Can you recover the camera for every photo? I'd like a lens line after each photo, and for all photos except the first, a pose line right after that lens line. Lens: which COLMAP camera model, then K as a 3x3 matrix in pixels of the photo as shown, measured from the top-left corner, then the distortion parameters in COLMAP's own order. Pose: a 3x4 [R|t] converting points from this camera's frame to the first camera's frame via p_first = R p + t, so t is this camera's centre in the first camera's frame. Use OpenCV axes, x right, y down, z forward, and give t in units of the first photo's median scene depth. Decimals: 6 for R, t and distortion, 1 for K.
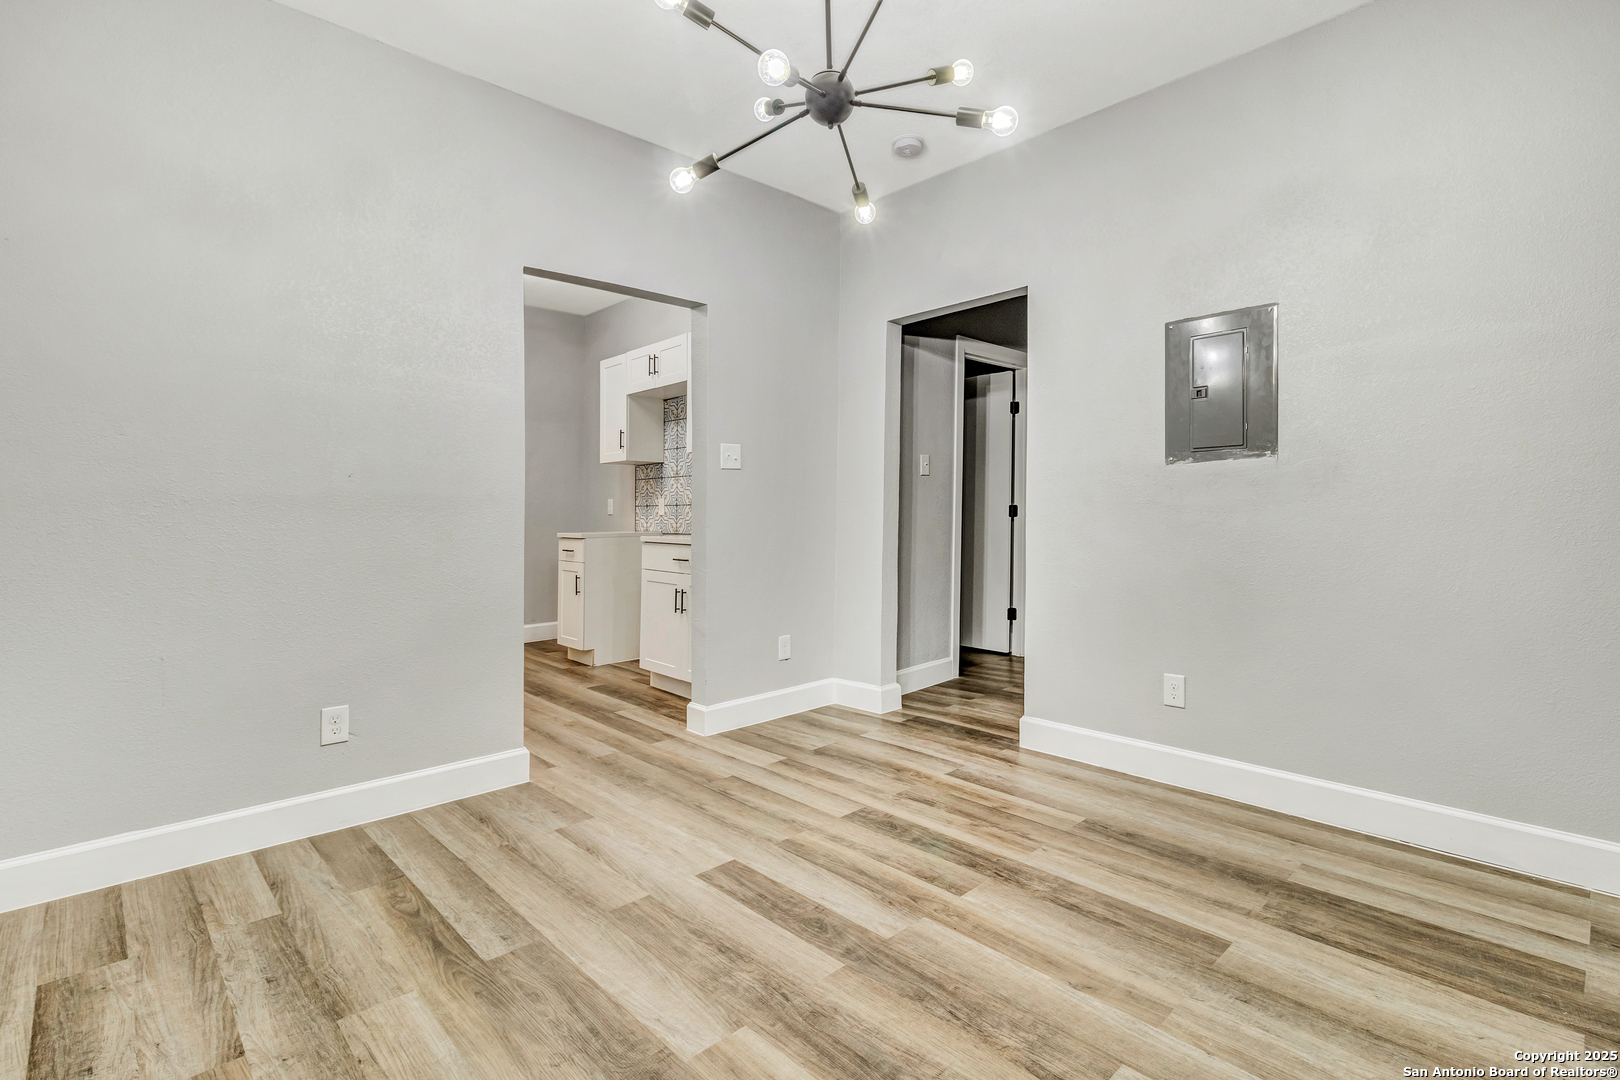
lens RADIAL K [[782.7, 0, 808.5], [0, 782.7, 526.8], [0, 0, 1]] dist [0.002427, 0.002909]
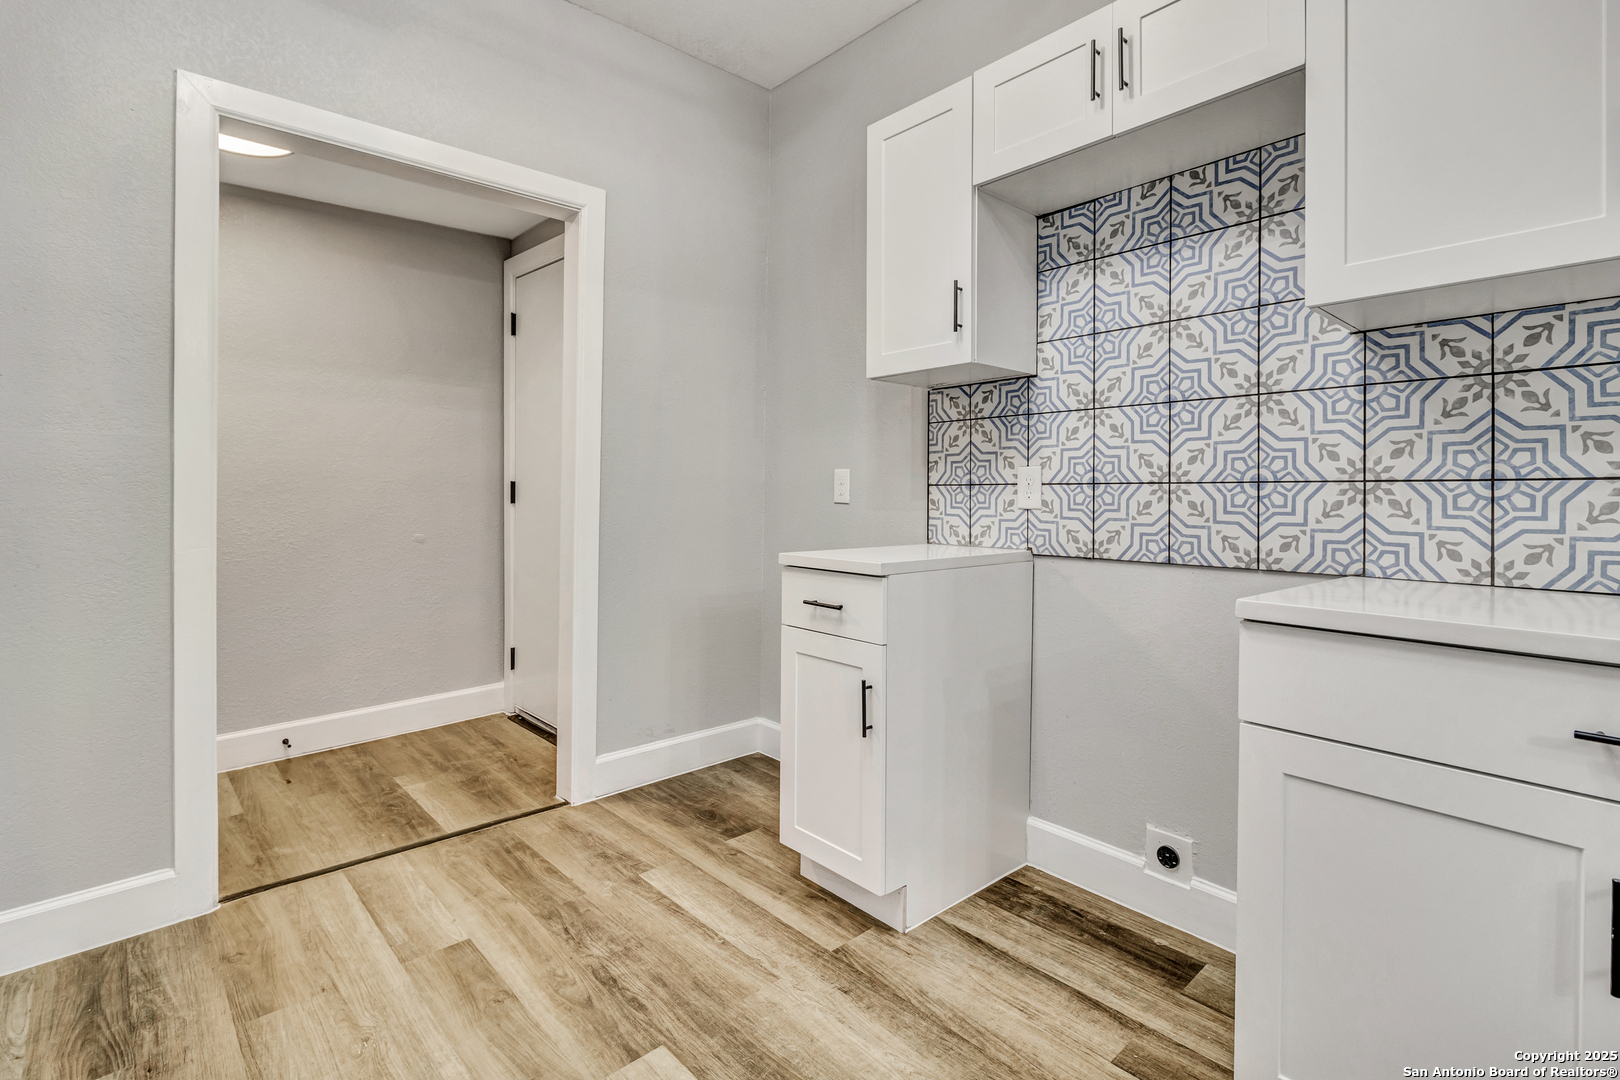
lens RADIAL K [[782.7, 0, 794.5], [0, 782.7, 511.7], [0, 0, 1]] dist [0.002427, 0.002909]
pose [[0.999784, 0.010112, -0.018150, -0.299846], [-0.010011, 0.999934, 0.005629, -0.014218], [0.018206, -0.005446, 0.999819, 0.604950]]
